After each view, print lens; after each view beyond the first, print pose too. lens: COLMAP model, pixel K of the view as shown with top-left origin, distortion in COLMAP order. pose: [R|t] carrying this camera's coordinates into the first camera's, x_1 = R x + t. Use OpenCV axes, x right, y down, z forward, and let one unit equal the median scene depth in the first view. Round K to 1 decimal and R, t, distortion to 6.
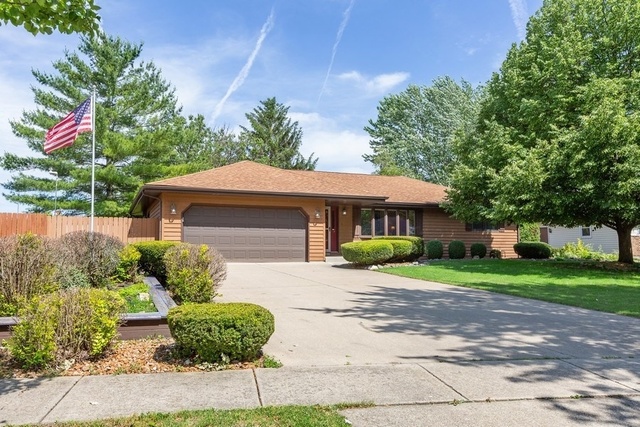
lens RADIAL K [[507.2, 0, 319.8], [0, 507.2, 213.3], [0, 0, 1]] dist [-0.066855, -0.003153]
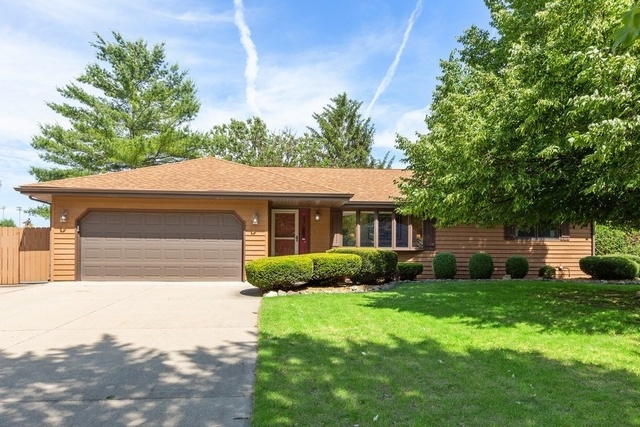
lens RADIAL K [[507.2, 0, 320.3], [0, 507.2, 213.7], [0, 0, 1]] dist [-0.066855, -0.003153]
pose [[0.949899, -0.024625, -0.311586, 0.291813], [0.018383, 0.999567, -0.022955, 0.011000], [0.312016, 0.016077, 0.949941, 0.271404]]
